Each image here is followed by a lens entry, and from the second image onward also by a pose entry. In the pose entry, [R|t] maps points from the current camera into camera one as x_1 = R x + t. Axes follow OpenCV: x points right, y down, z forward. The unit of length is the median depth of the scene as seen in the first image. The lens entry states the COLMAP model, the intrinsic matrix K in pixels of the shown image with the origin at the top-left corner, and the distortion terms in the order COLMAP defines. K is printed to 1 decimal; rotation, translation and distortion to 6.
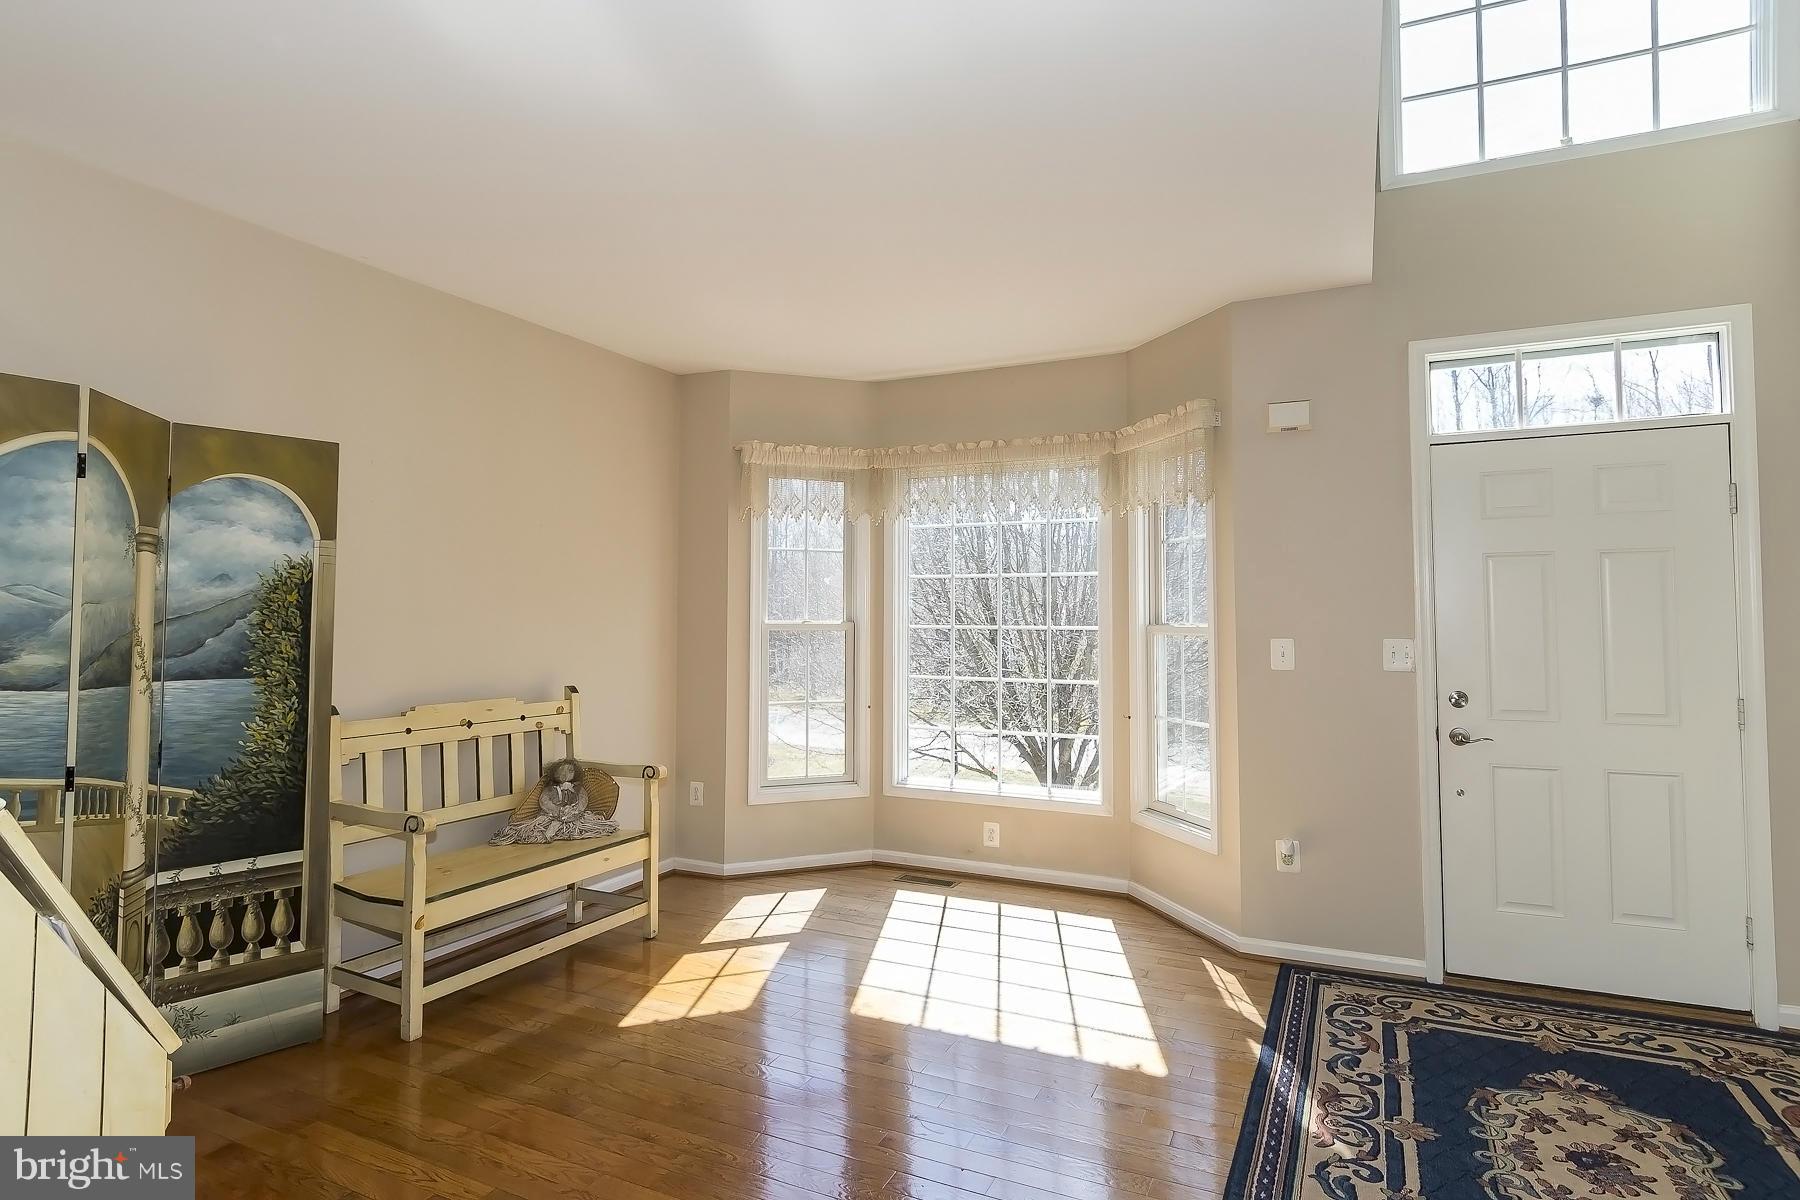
lens RADIAL K [[945.5, 0, 903.2], [0, 945.5, 583.5], [0, 0, 1]] dist [0.023013, -0.024314]
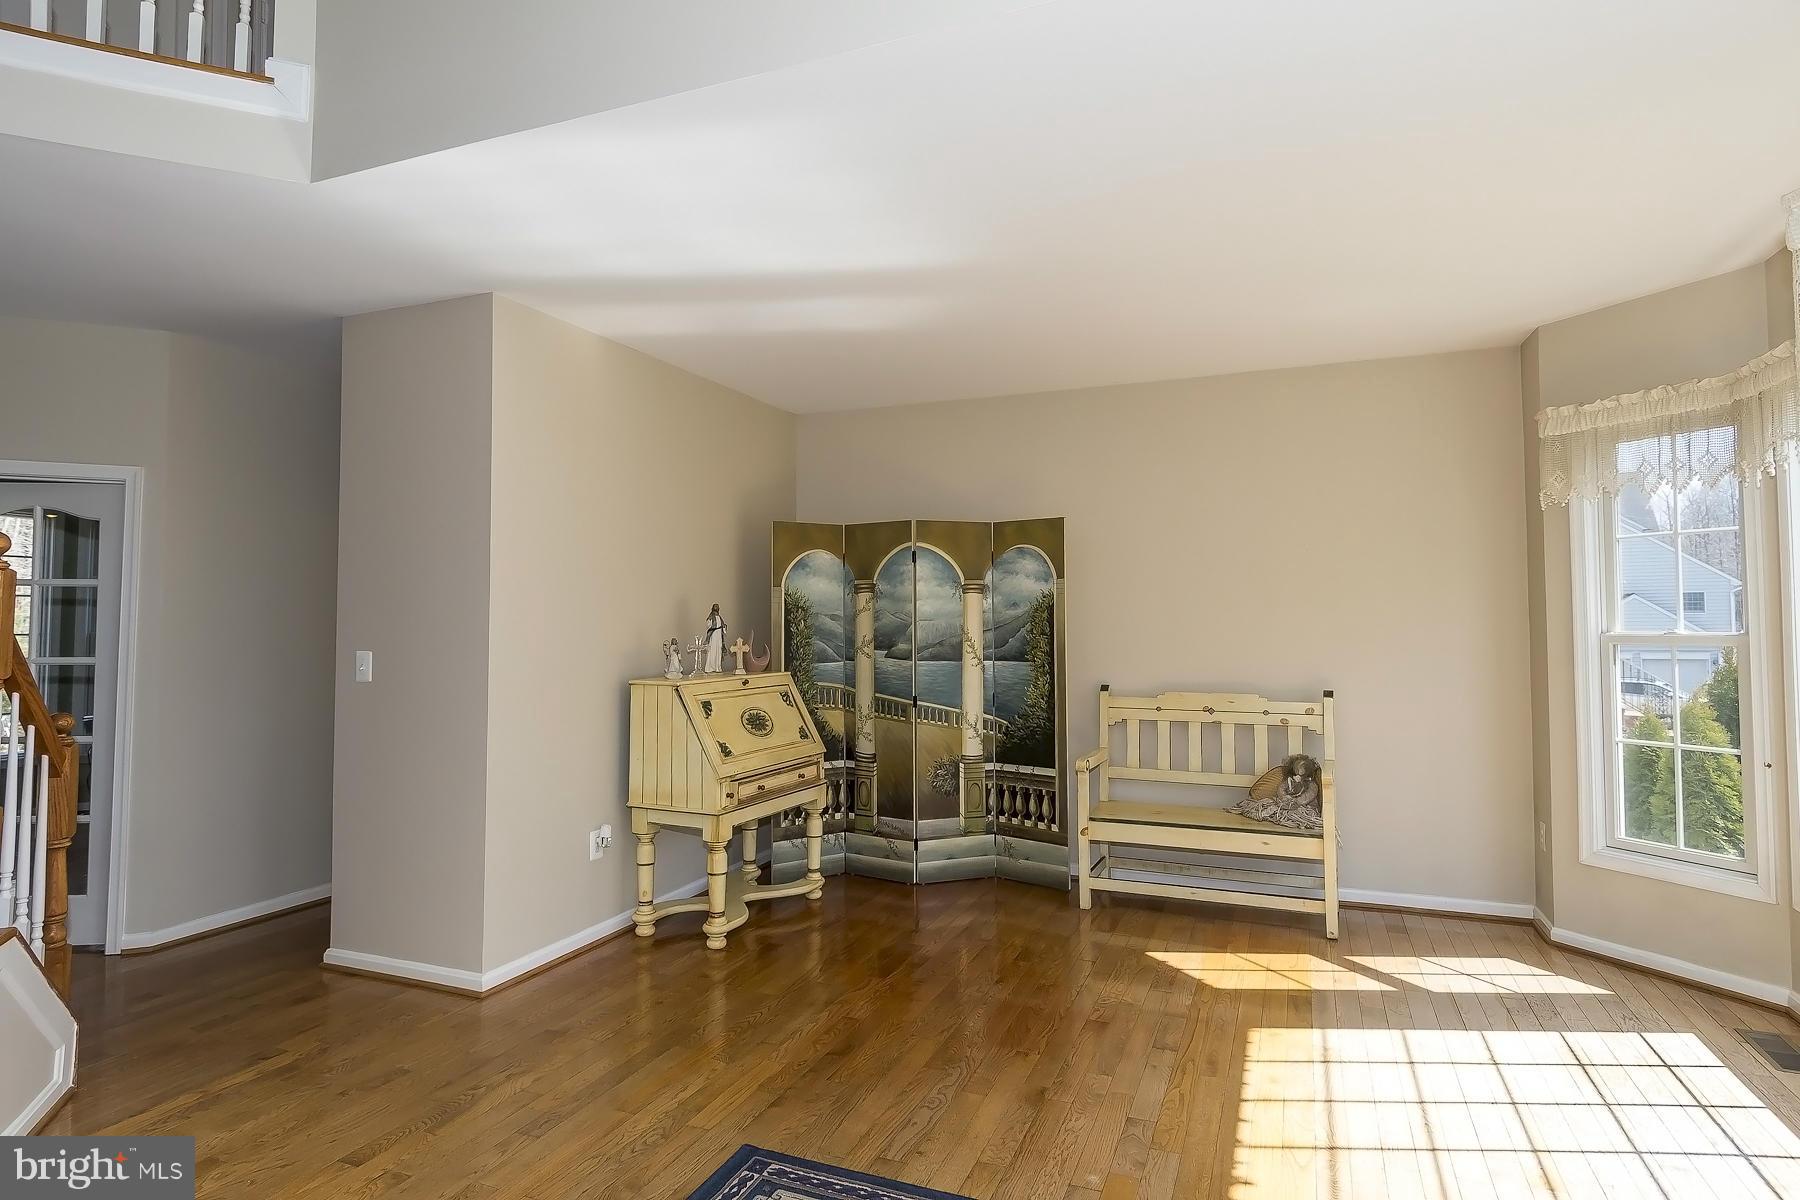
lens RADIAL K [[945.5, 0, 903.2], [0, 945.5, 583.5], [0, 0, 1]] dist [0.023013, -0.024314]
pose [[0.072714, -0.045825, -0.996299, 0.985617], [0.036743, 0.998389, -0.043240, 0.022182], [0.996676, -0.033463, 0.074281, 0.627612]]
